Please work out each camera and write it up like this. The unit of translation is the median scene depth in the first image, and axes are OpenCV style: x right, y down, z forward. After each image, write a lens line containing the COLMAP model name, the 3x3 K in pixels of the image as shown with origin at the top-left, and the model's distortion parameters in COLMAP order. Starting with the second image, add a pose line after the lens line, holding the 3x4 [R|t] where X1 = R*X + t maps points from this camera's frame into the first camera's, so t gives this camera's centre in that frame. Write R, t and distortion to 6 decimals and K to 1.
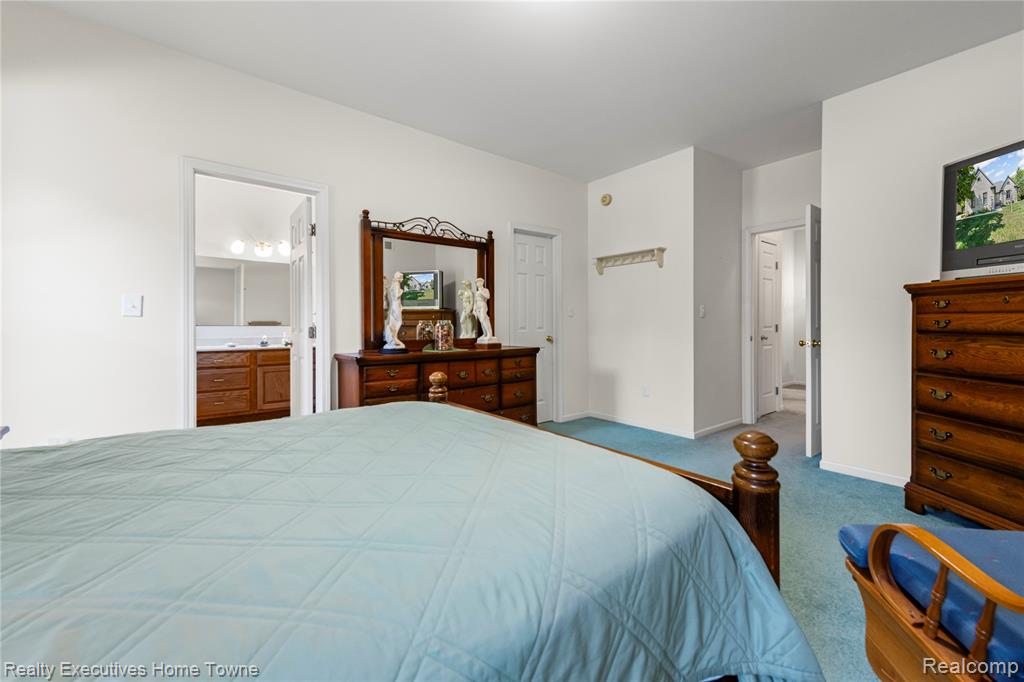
lens RADIAL K [[412.0, 0, 514.0], [0, 412.0, 331.4], [0, 0, 1]] dist [0.014255, -0.002310]
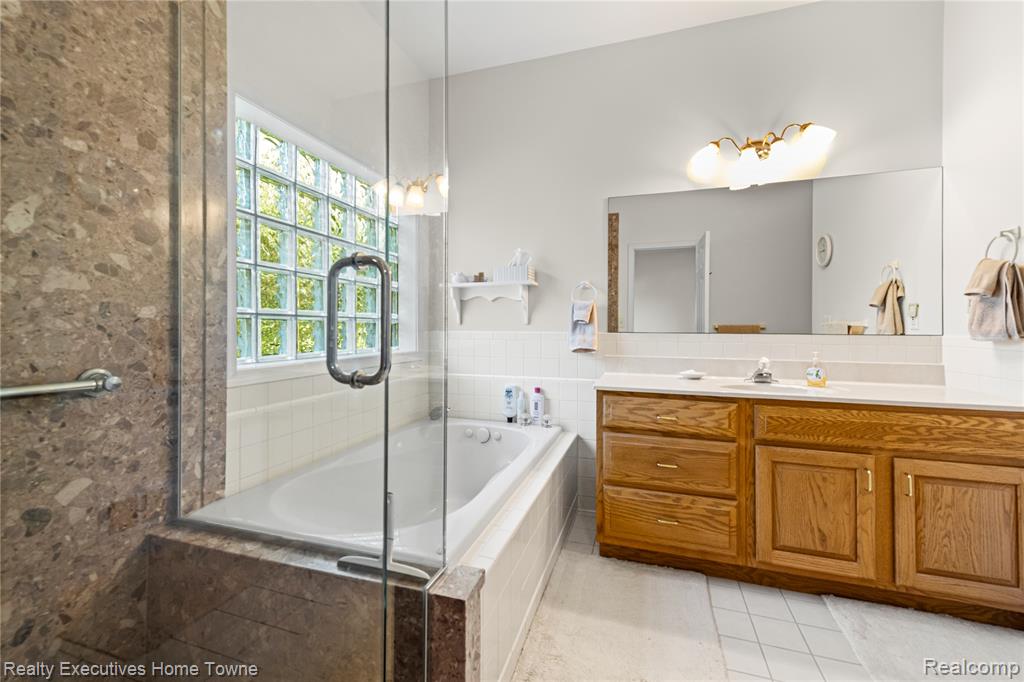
lens RADIAL K [[412.0, 0, 512.8], [0, 412.0, 332.7], [0, 0, 1]] dist [0.014255, -0.002310]
pose [[0.540308, -0.002122, -0.841464, -0.426753], [-0.006158, 0.999960, -0.006475, -0.012024], [0.841445, 0.008680, 0.540274, 0.616965]]
